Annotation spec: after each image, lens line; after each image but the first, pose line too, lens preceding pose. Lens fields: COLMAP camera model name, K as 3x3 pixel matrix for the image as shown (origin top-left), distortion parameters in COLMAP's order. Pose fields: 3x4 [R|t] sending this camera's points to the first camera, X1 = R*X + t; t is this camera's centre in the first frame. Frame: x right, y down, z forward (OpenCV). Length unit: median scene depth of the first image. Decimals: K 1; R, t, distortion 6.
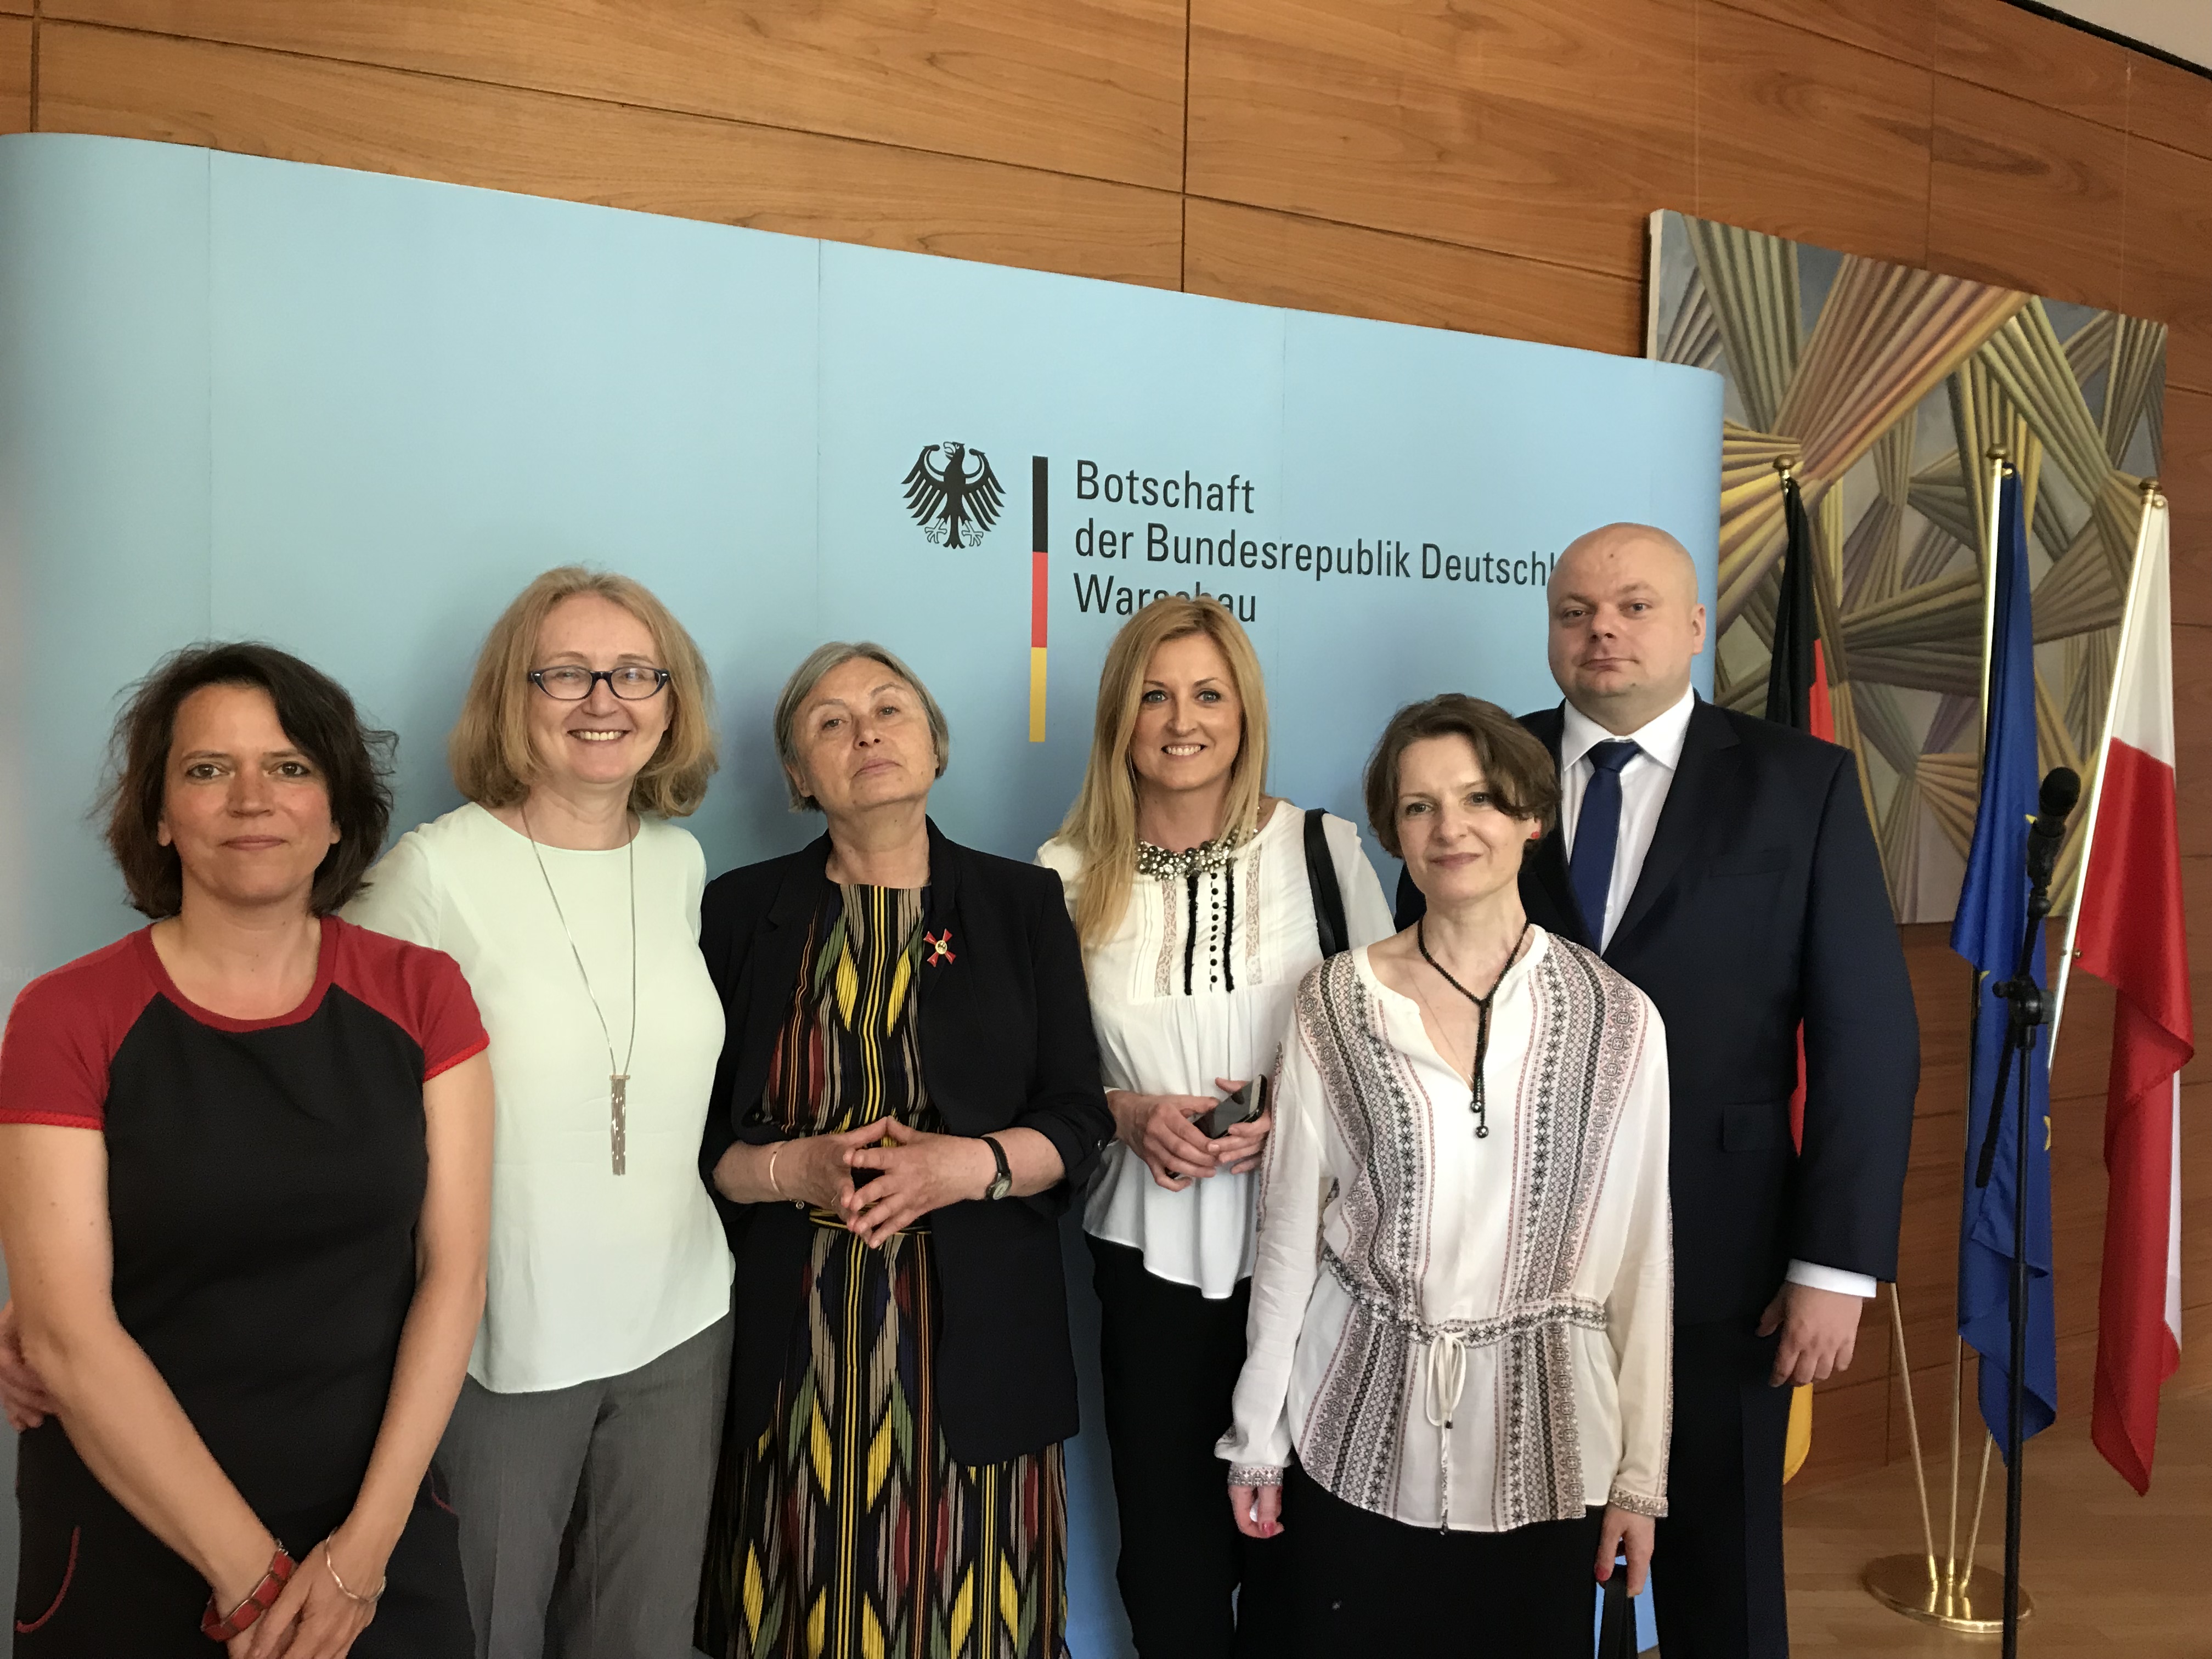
lens RADIAL K [[1834.1, 0, 1102.4], [0, 1834.1, 822.5], [0, 0, 1]] dist [0.005660, 0.012799]
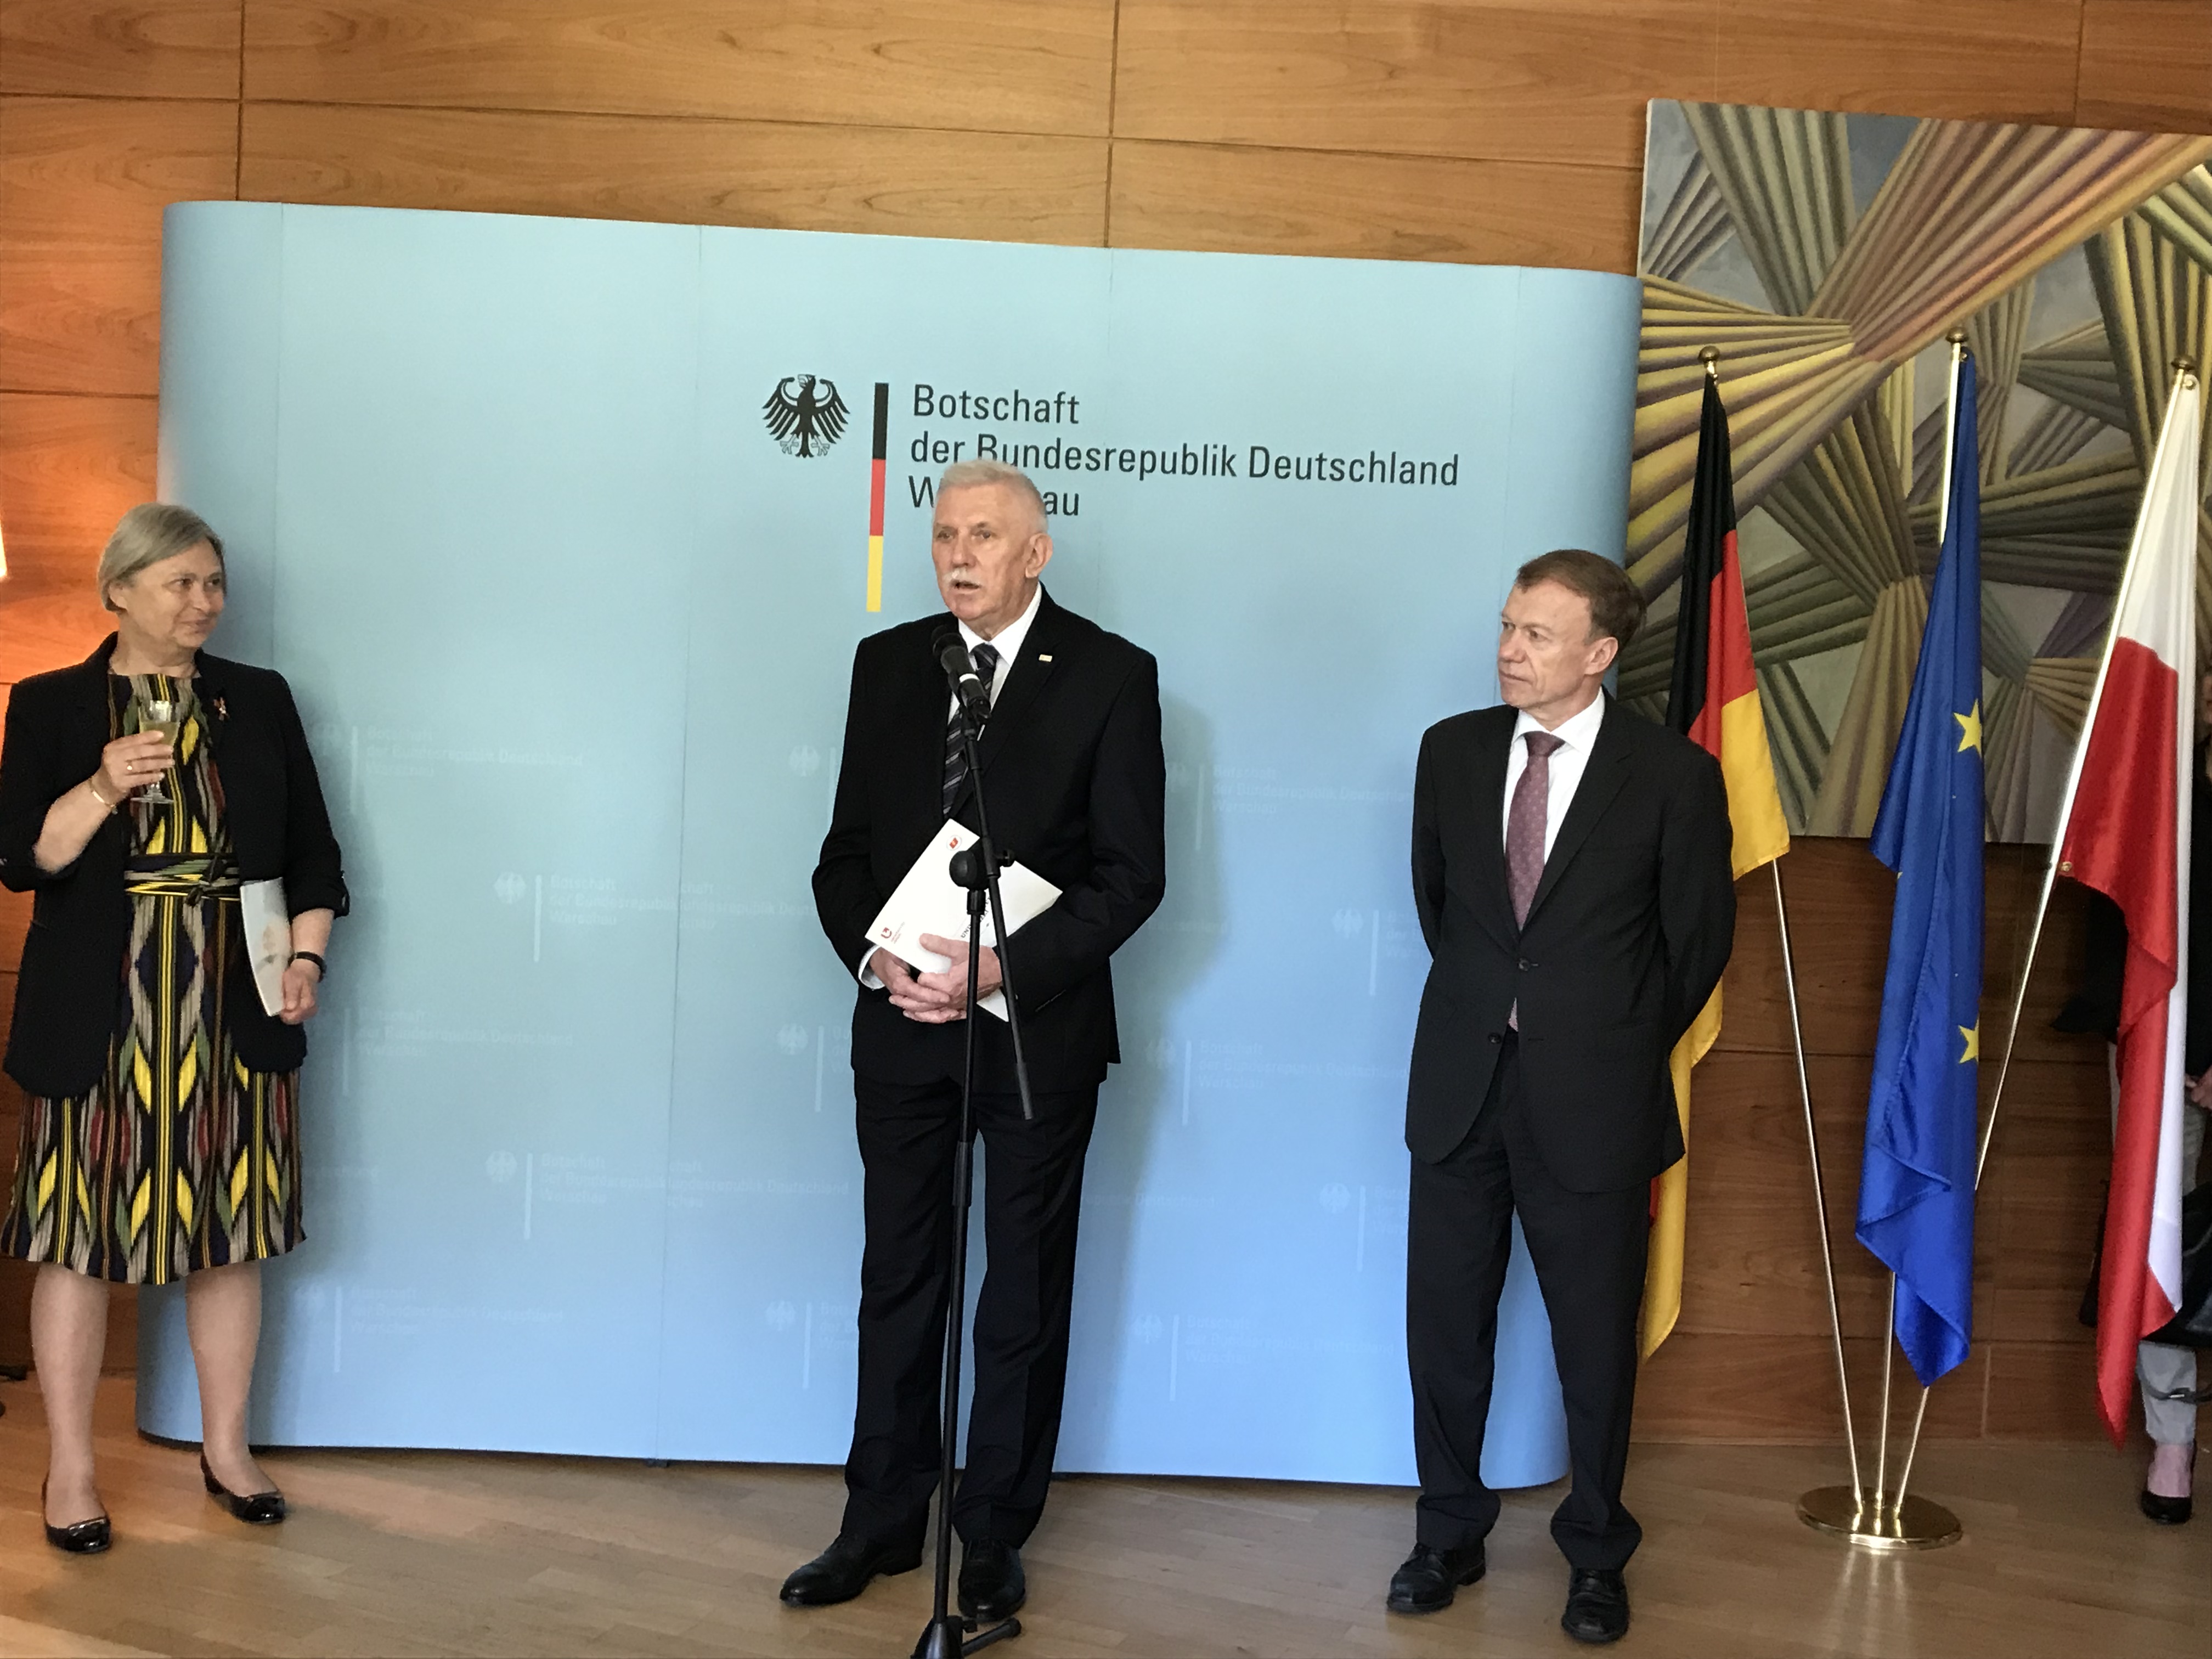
lens RADIAL K [[2556.4, 0, 1106.0], [0, 2556.4, 829.5], [0, 0, 1]] dist [0.117870, -0.304445]
pose [[0.909982, 0.051009, -0.411497, 0.653117], [-0.044585, 0.998688, 0.025202, 0.042375], [0.412243, -0.004586, 0.911062, -0.417227]]
